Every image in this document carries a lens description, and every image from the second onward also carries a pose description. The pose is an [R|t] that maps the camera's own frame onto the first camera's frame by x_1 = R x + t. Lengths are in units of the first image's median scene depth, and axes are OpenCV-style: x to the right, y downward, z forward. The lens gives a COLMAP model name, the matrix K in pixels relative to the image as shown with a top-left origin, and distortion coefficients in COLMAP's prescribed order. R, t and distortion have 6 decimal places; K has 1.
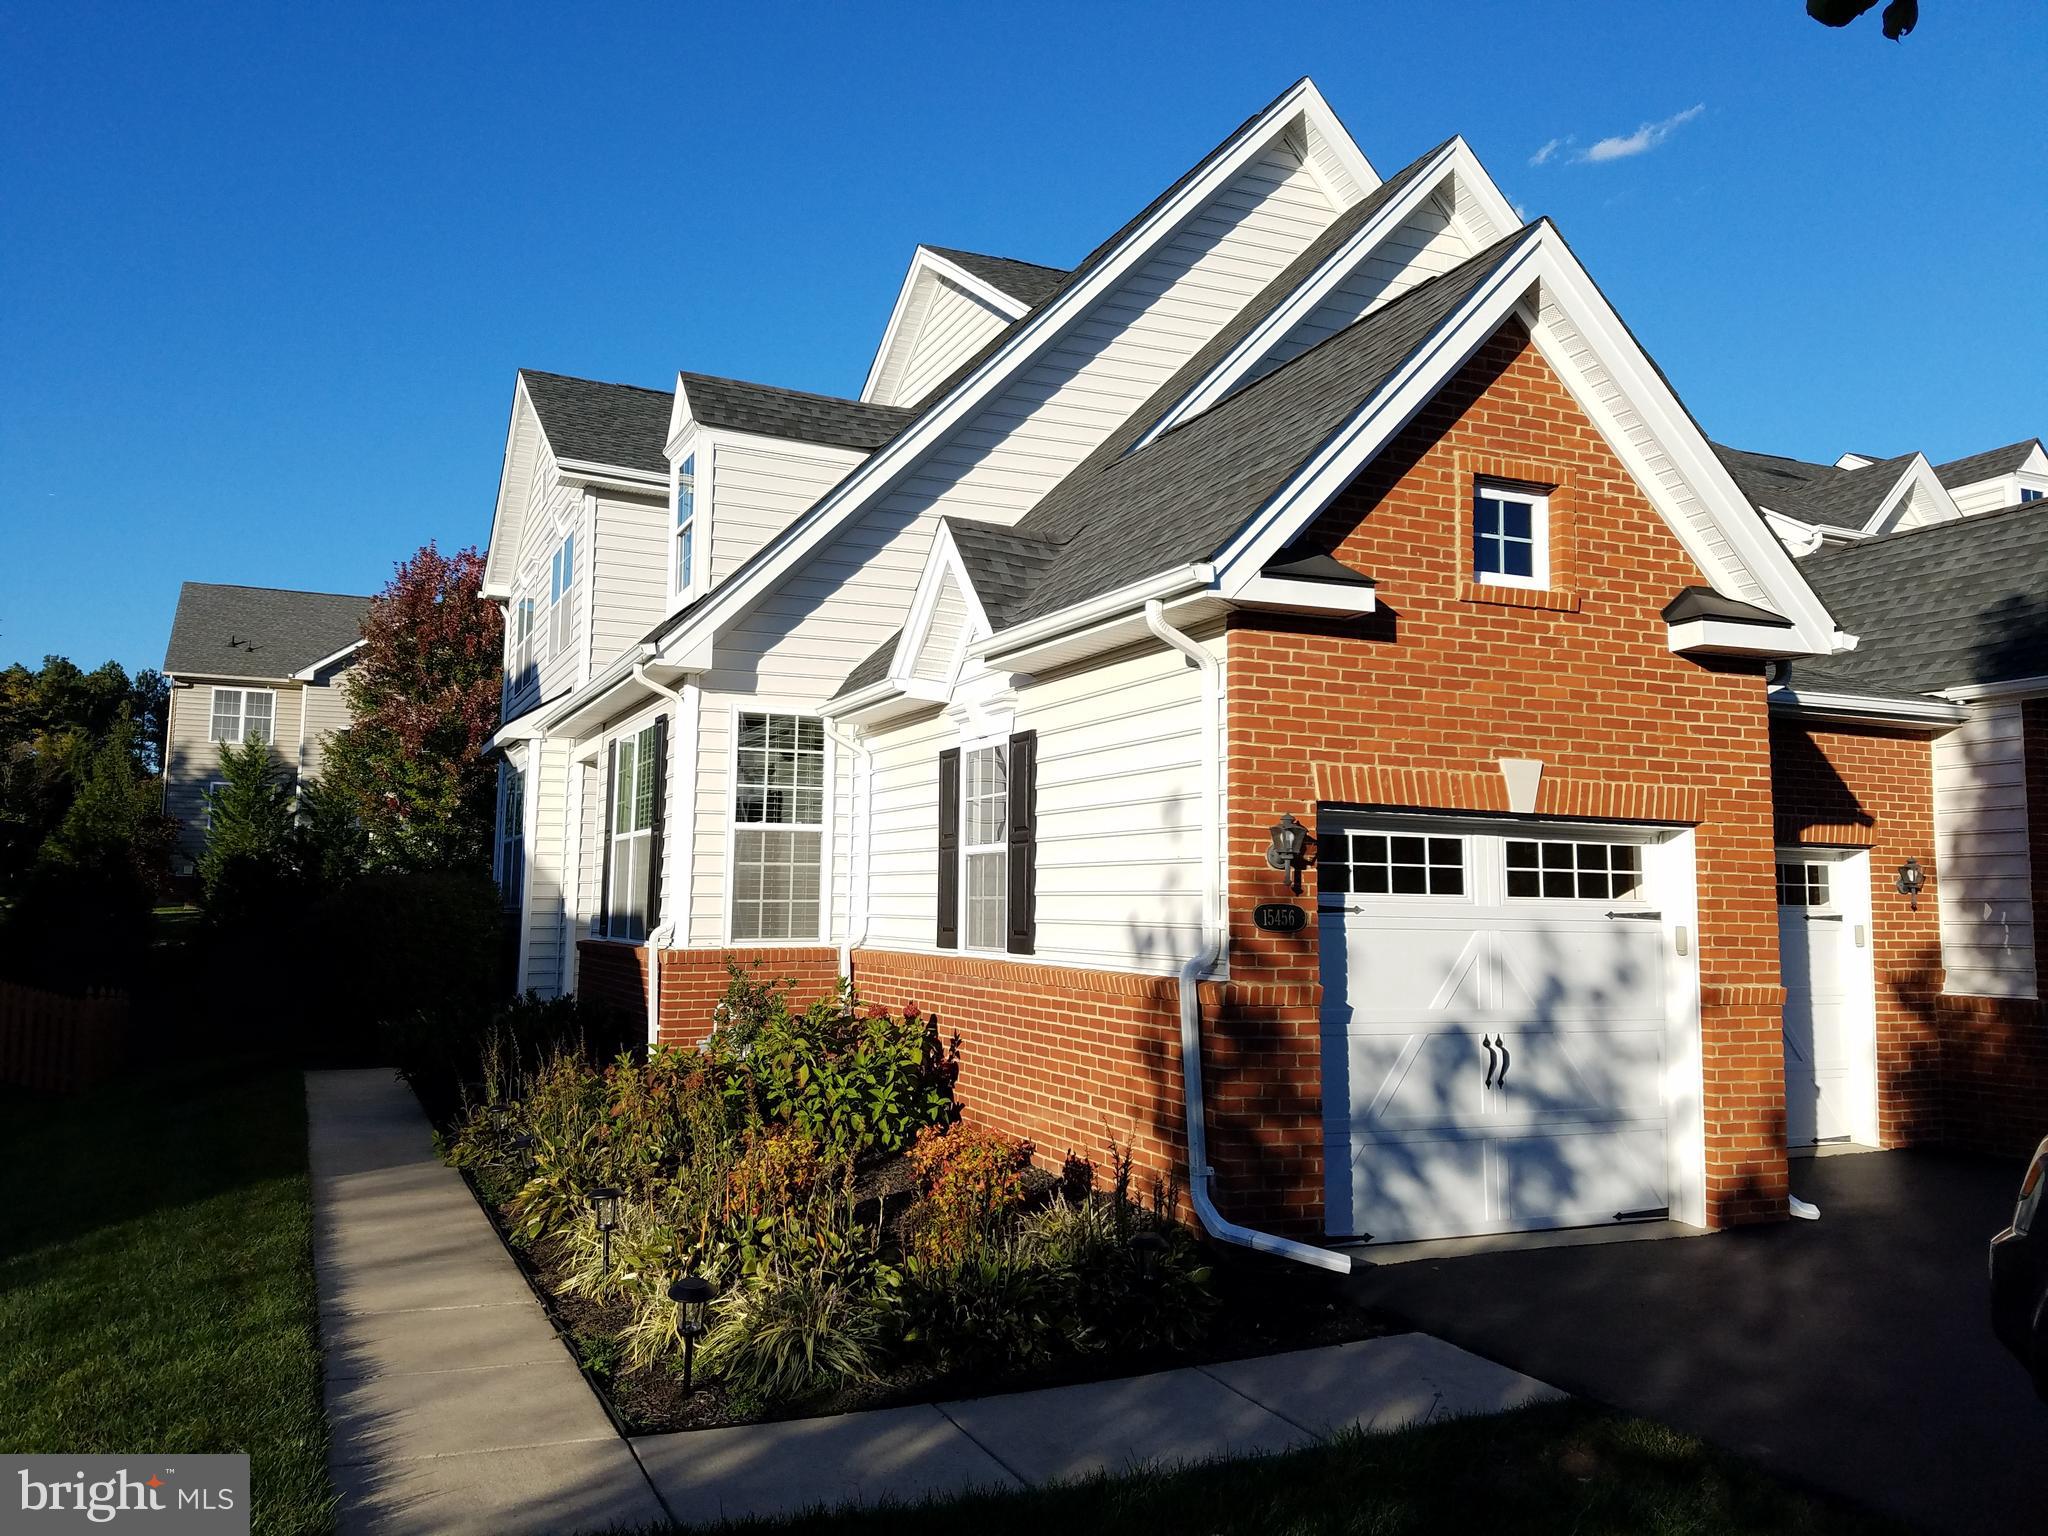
lens RADIAL K [[1545.9, 0, 1073.8], [0, 1545.9, 722.2], [0, 0, 1]] dist [0.224485, -0.406463]
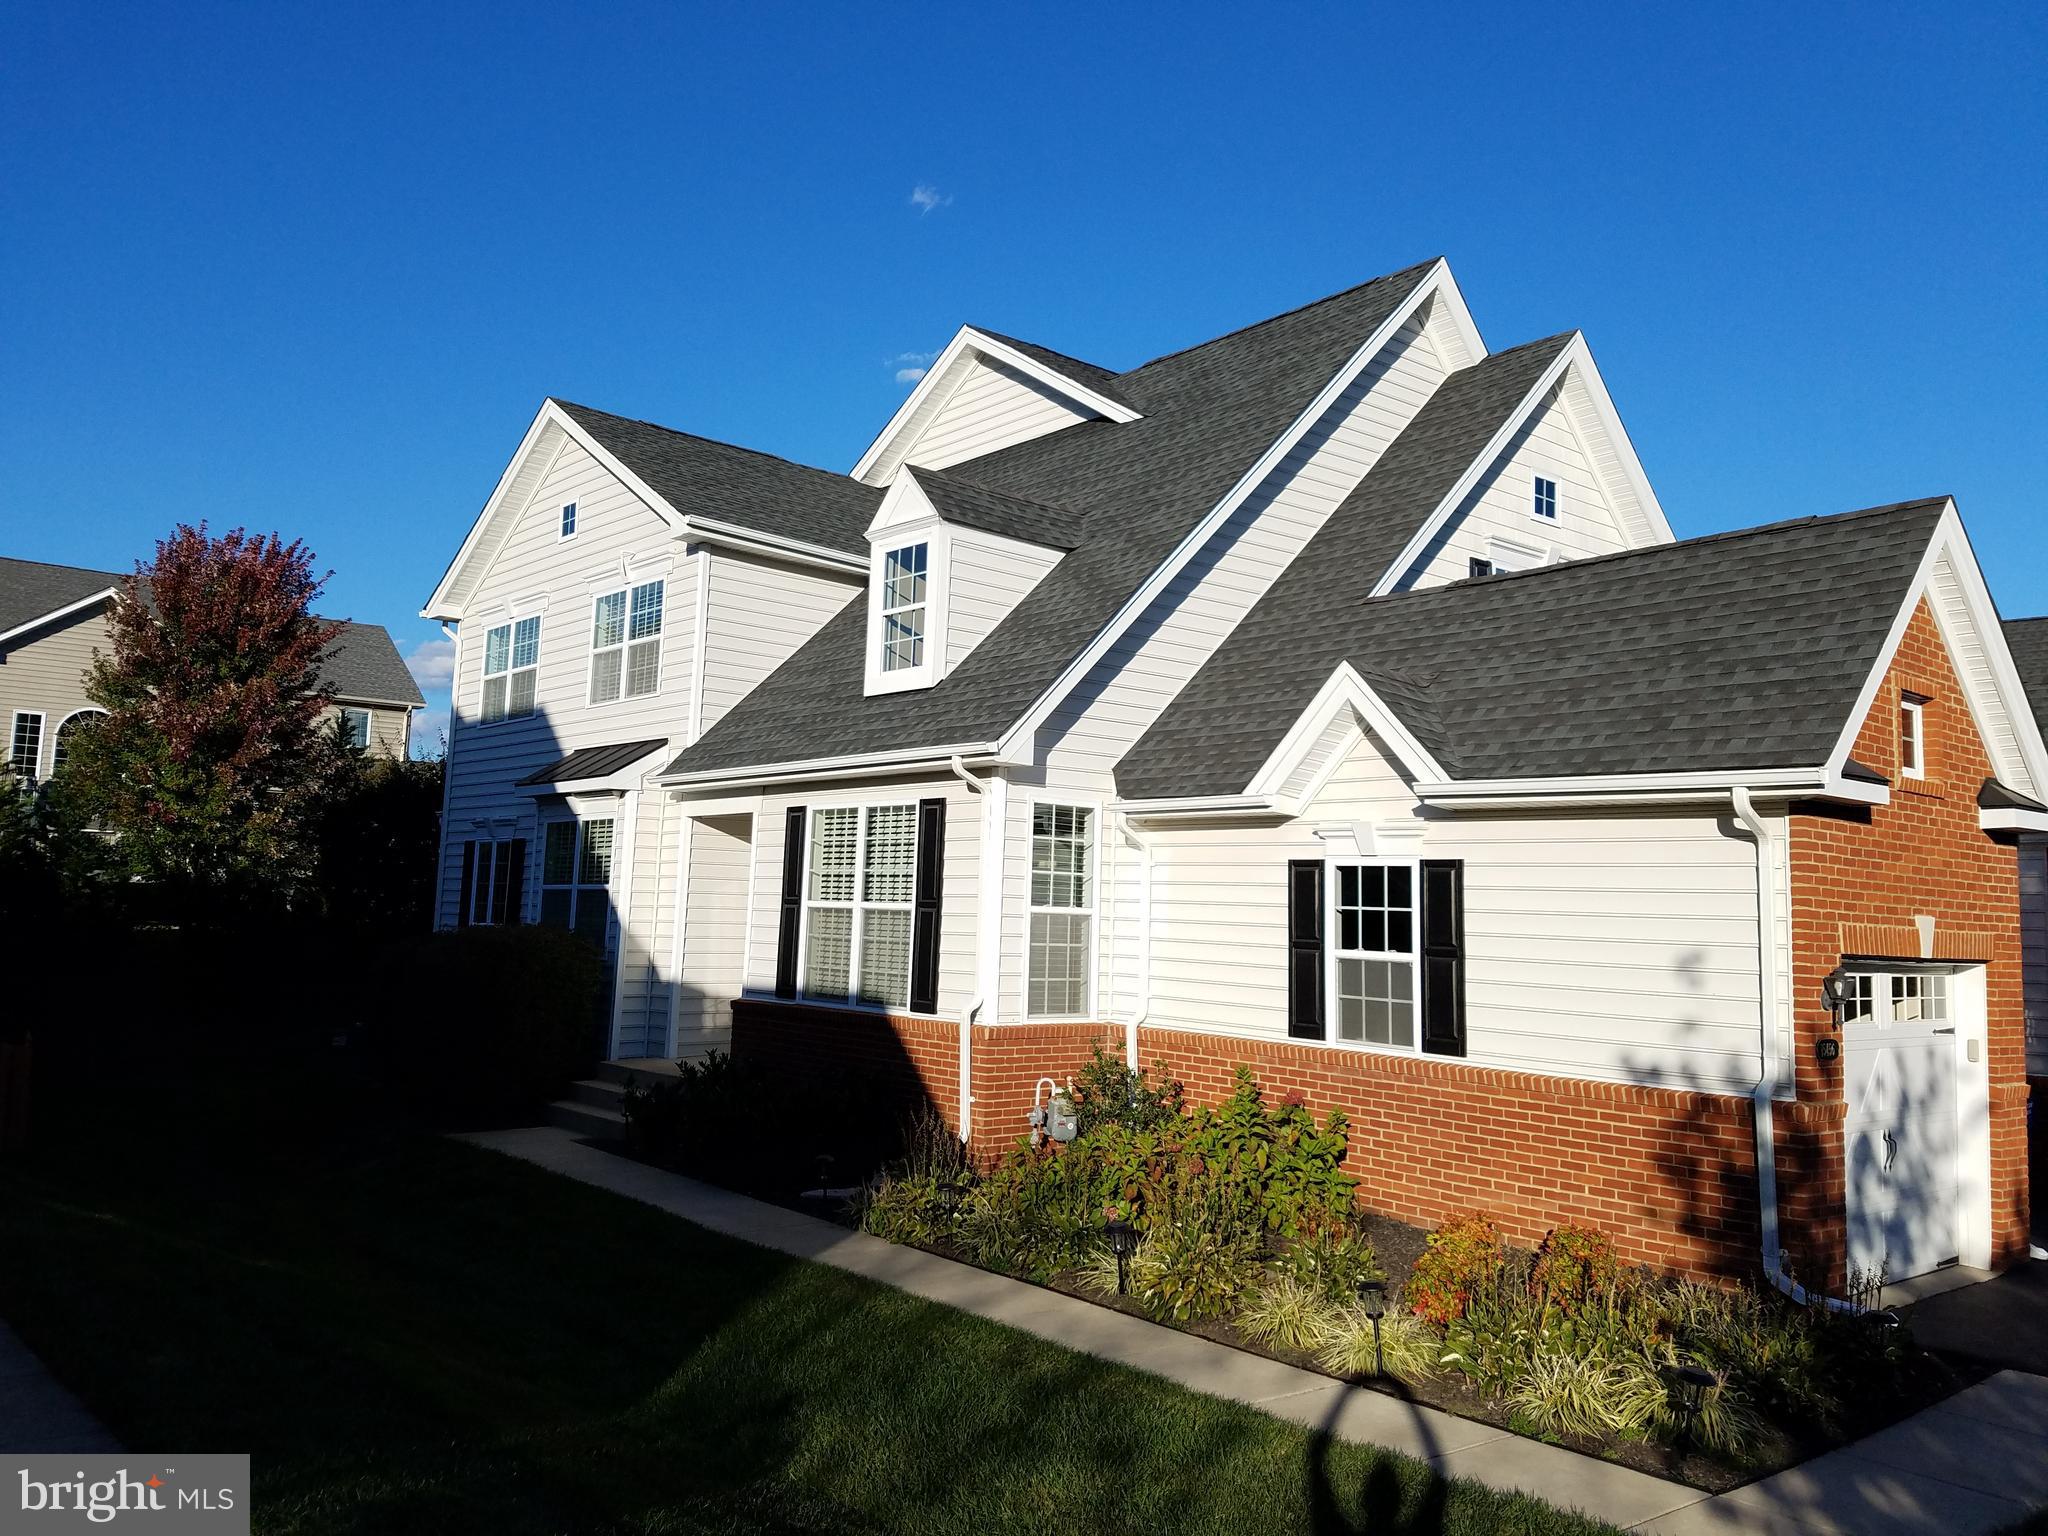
lens RADIAL K [[1545.9, 0, 1073.8], [0, 1545.9, 722.2], [0, 0, 1]] dist [0.224485, -0.406463]
pose [[0.961347, 0.057151, 0.269344, -0.542164], [-0.056457, 0.998352, -0.010331, -0.059691], [-0.269491, -0.005274, 0.962989, -0.044468]]
